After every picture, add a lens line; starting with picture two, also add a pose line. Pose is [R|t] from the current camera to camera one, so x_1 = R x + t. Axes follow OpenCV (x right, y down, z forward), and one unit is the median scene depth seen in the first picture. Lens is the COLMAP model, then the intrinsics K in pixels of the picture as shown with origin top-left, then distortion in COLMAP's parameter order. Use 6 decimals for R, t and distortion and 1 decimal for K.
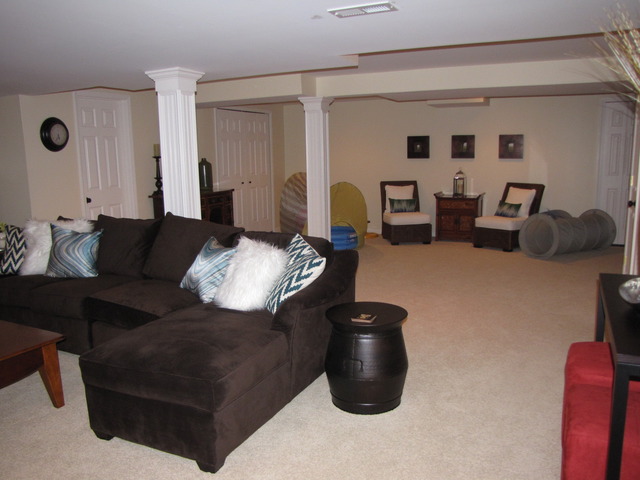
lens RADIAL K [[548.8, 0, 309.0], [0, 548.8, 256.3], [0, 0, 1]] dist [-0.186459, 0.184346]
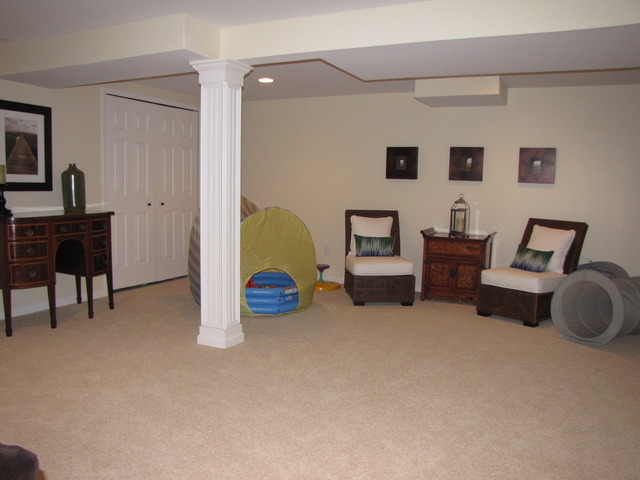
lens RADIAL K [[548.8, 0, 309.0], [0, 548.8, 256.3], [0, 0, 1]] dist [-0.186459, 0.184346]
pose [[0.999081, 0.042844, 0.000934, 0.093188], [-0.042733, 0.997656, -0.053442, -0.041931], [-0.003221, 0.053353, 0.998571, 0.329798]]
